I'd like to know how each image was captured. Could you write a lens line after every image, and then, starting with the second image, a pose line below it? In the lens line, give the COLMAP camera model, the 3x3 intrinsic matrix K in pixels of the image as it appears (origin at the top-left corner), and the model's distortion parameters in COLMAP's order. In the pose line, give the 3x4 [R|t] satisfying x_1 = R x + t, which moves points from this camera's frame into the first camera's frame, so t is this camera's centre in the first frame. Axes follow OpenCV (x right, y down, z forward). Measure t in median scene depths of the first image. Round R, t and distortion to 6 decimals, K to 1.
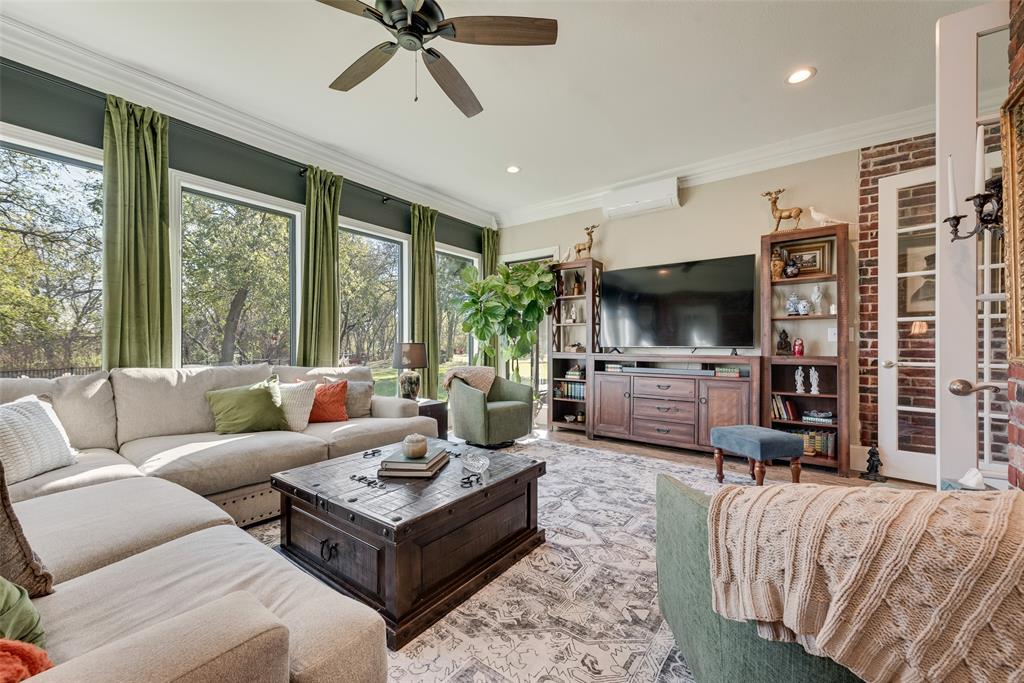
lens RADIAL K [[404.0, 0, 513.4], [0, 404.0, 342.8], [0, 0, 1]] dist [0.009197, -0.002585]
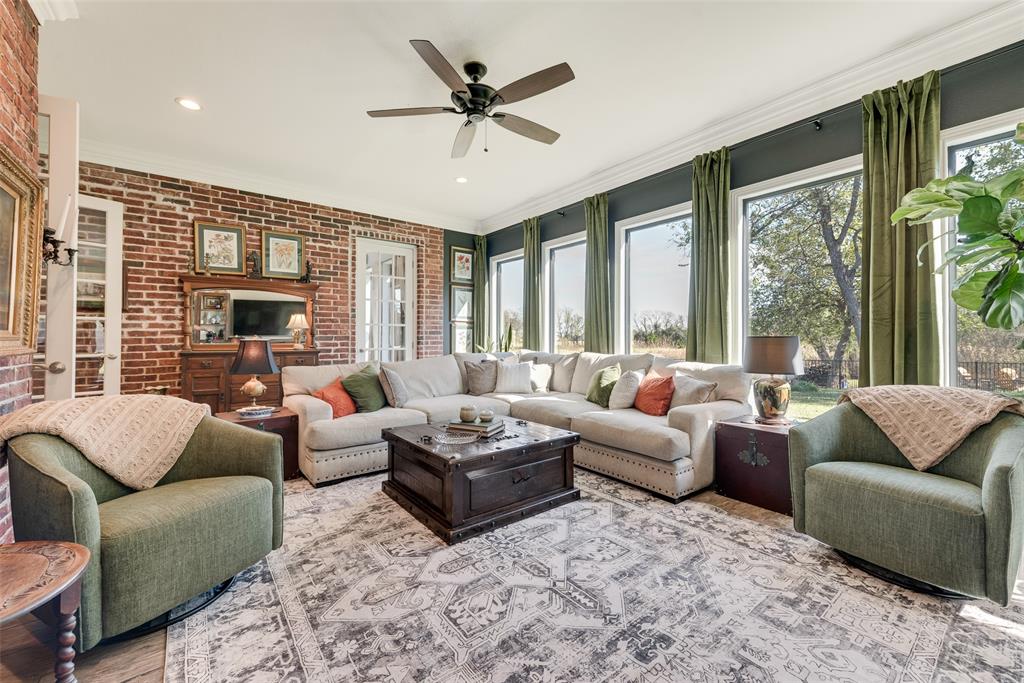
lens RADIAL K [[404.0, 0, 513.5], [0, 404.0, 337.4], [0, 0, 1]] dist [0.009197, -0.002585]
pose [[-0.260531, 0.003861, -0.965458, 0.966610], [0.005426, 0.999982, 0.002534, -0.005842], [0.965450, -0.004578, -0.260547, 1.400020]]
